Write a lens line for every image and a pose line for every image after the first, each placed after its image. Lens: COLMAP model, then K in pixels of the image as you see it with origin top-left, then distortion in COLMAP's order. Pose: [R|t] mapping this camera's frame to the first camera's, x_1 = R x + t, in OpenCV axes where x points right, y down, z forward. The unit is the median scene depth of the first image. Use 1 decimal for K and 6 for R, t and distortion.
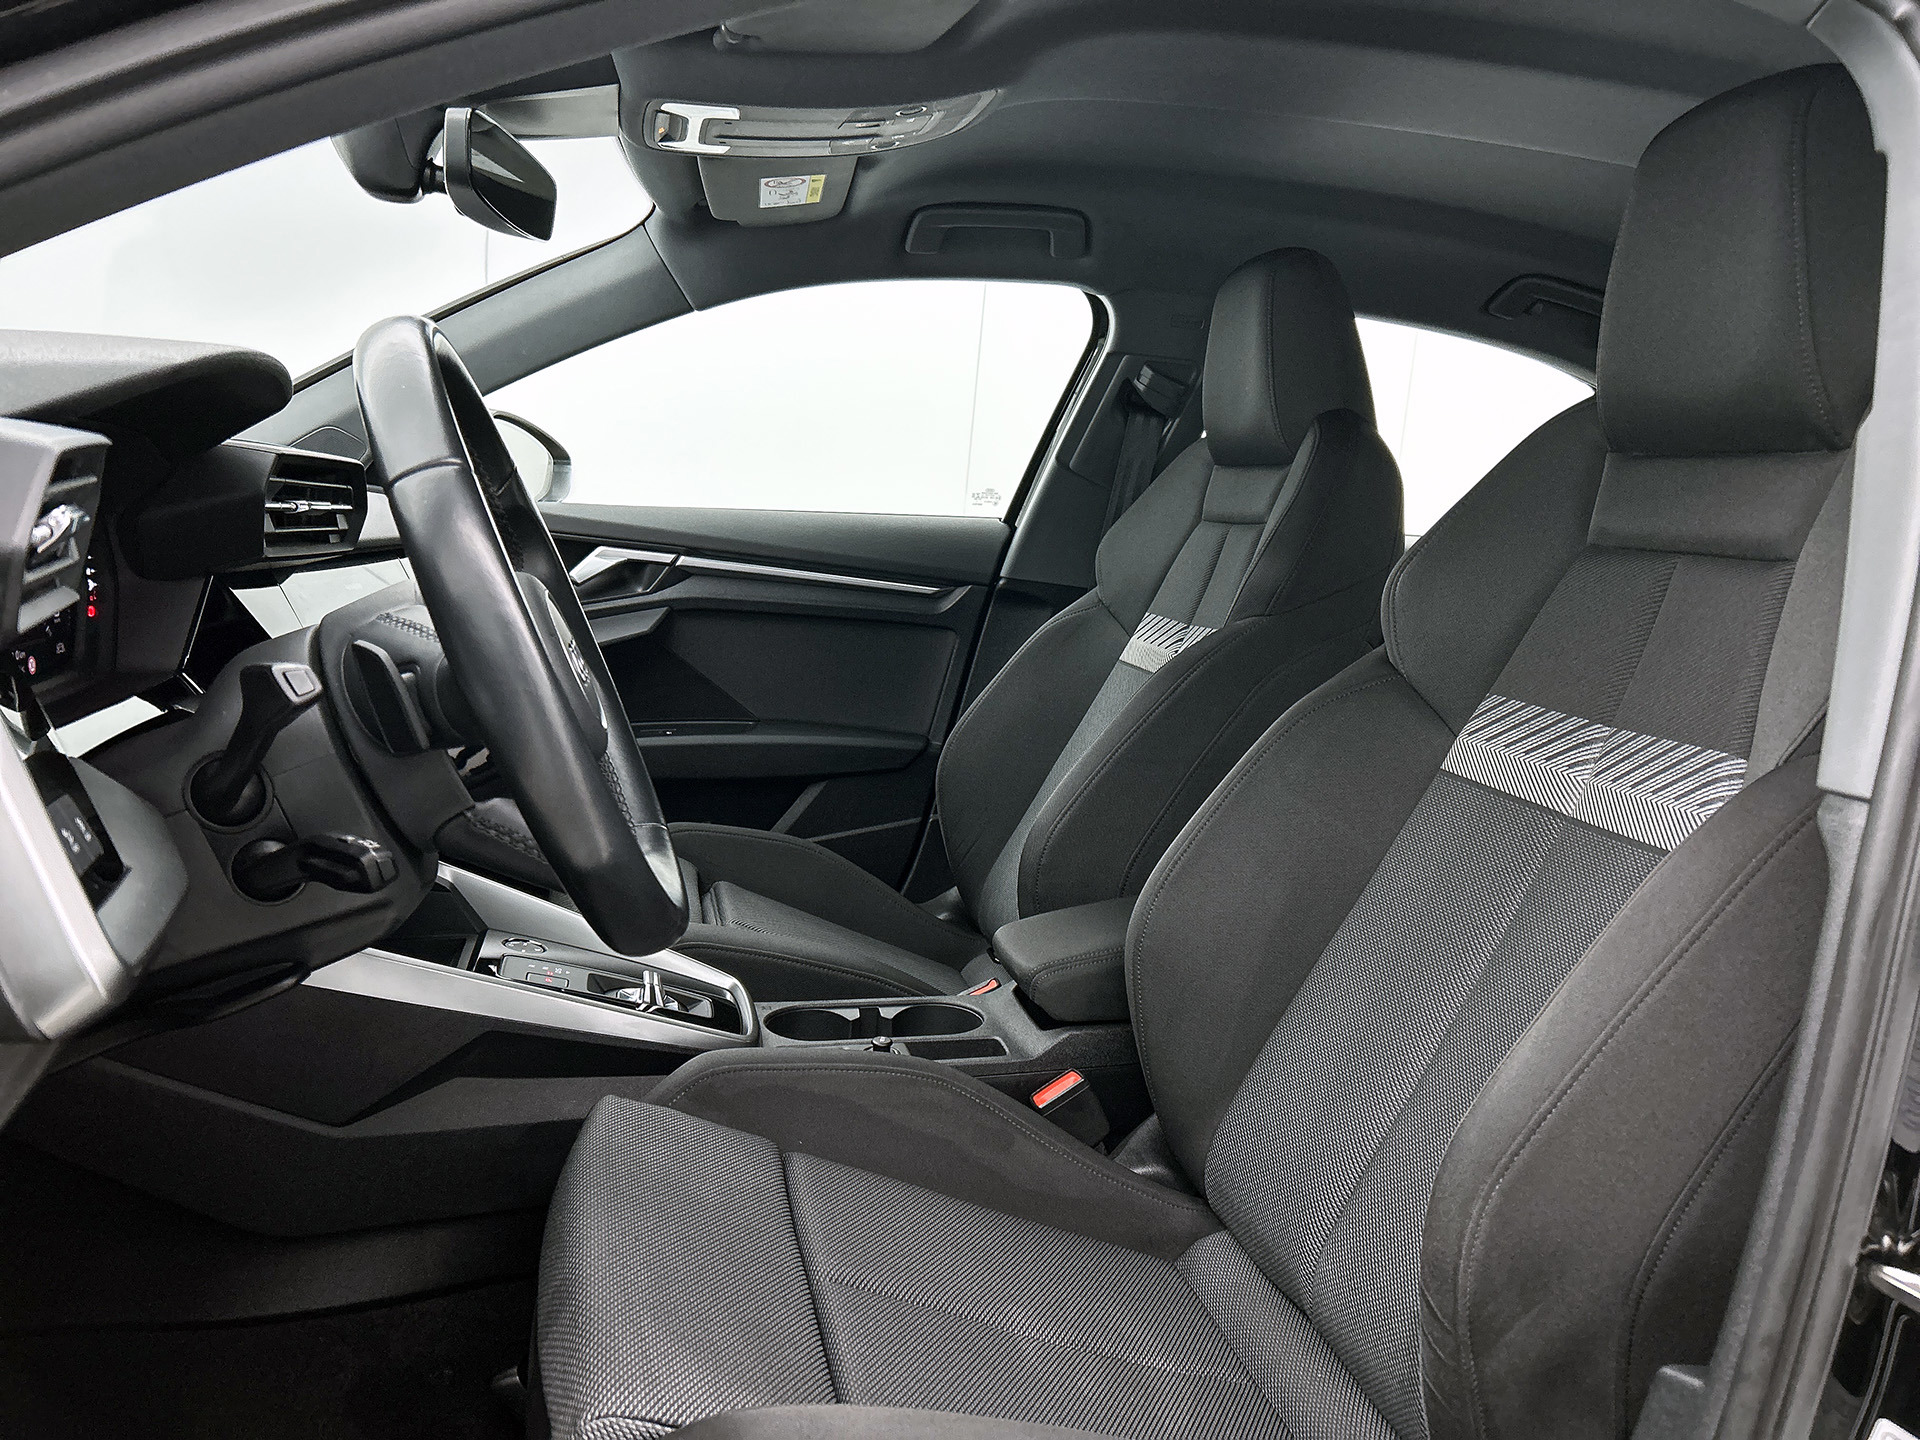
lens RADIAL K [[1444.4, 0, 960.0], [0, 1444.4, 720.0], [0, 0, 1]] dist [0.014698, 0.001781]
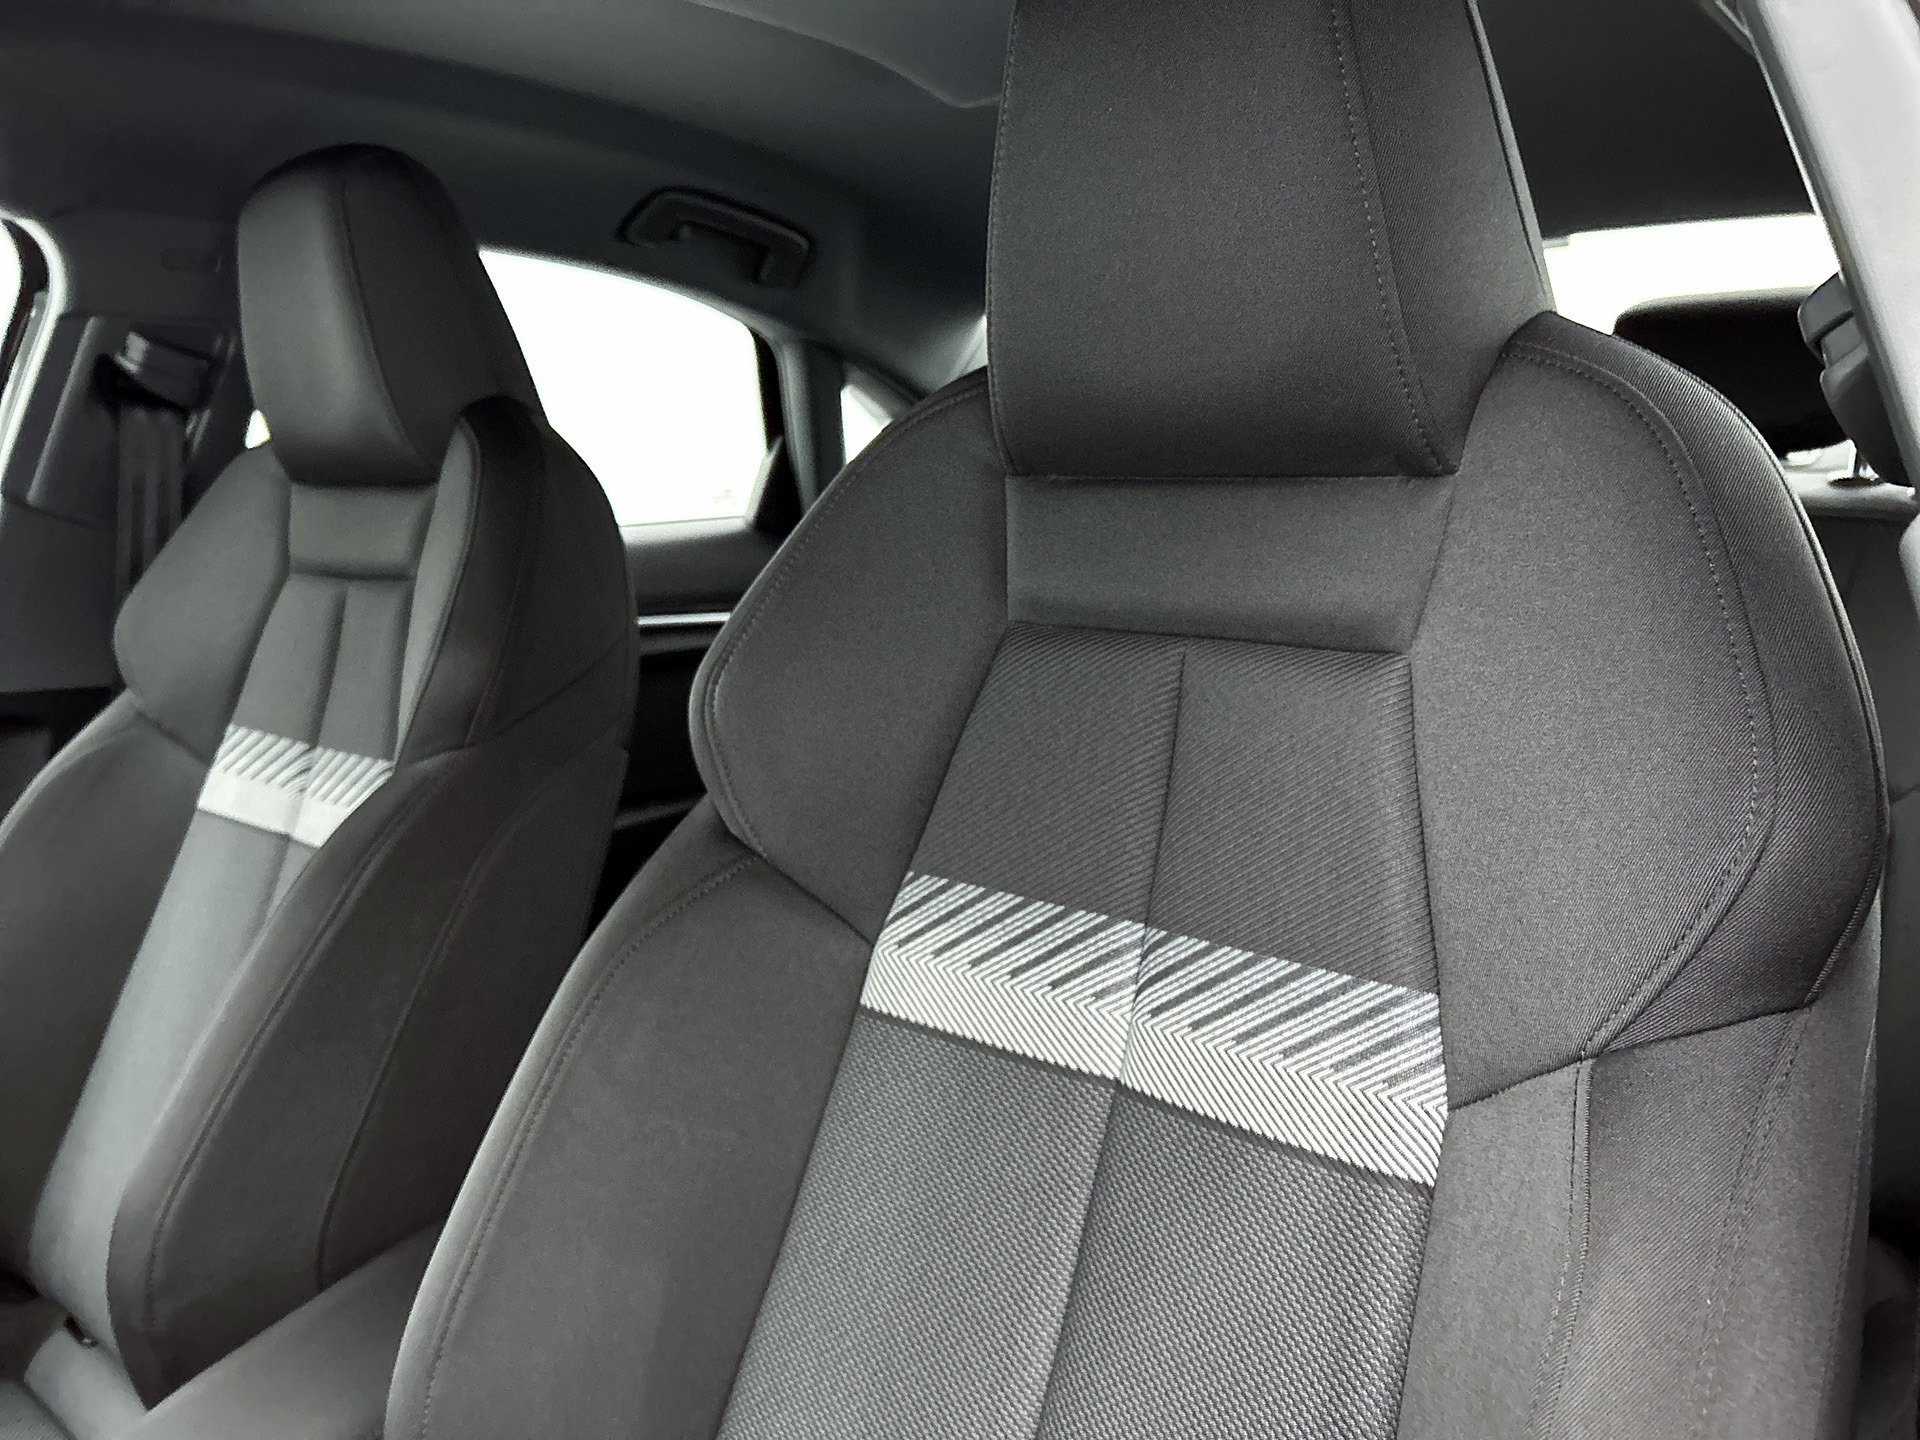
lens RADIAL K [[1444.4, 0, 960.0], [0, 1444.4, 720.0], [0, 0, 1]] dist [0.014698, 0.001781]
pose [[0.798251, -0.204064, 0.566704, 0.027873], [0.171661, 0.978917, 0.110698, -0.103248], [-0.577345, 0.008916, 0.816451, 0.328712]]
